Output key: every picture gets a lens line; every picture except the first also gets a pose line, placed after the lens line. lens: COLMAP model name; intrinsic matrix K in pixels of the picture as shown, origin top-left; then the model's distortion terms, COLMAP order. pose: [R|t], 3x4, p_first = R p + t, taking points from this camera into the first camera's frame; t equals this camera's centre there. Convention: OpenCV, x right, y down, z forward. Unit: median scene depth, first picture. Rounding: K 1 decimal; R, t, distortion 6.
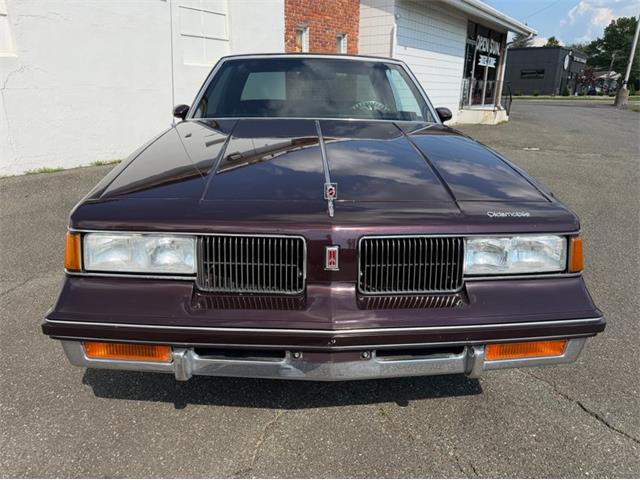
lens RADIAL K [[459.6, 0, 319.1], [0, 459.6, 236.6], [0, 0, 1]] dist [0.019136, -0.023392]
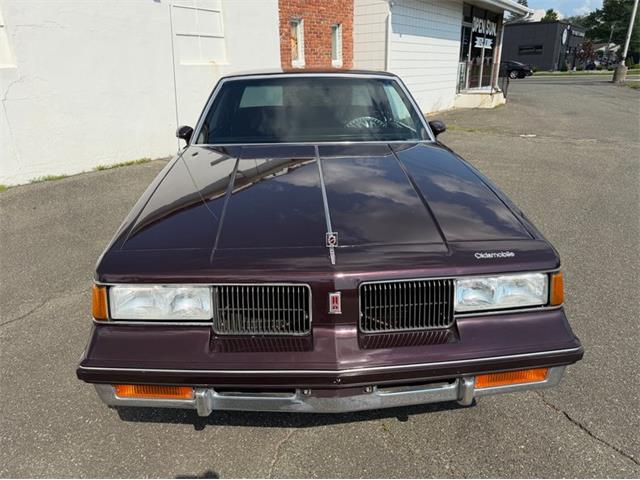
lens RADIAL K [[459.6, 0, 319.1], [0, 459.6, 236.6], [0, 0, 1]] dist [0.019136, -0.023392]
pose [[0.999567, -0.029407, -0.001297, -0.002962], [0.029436, 0.998815, 0.038750, -0.120143], [0.000156, -0.038771, 0.999248, -0.076335]]
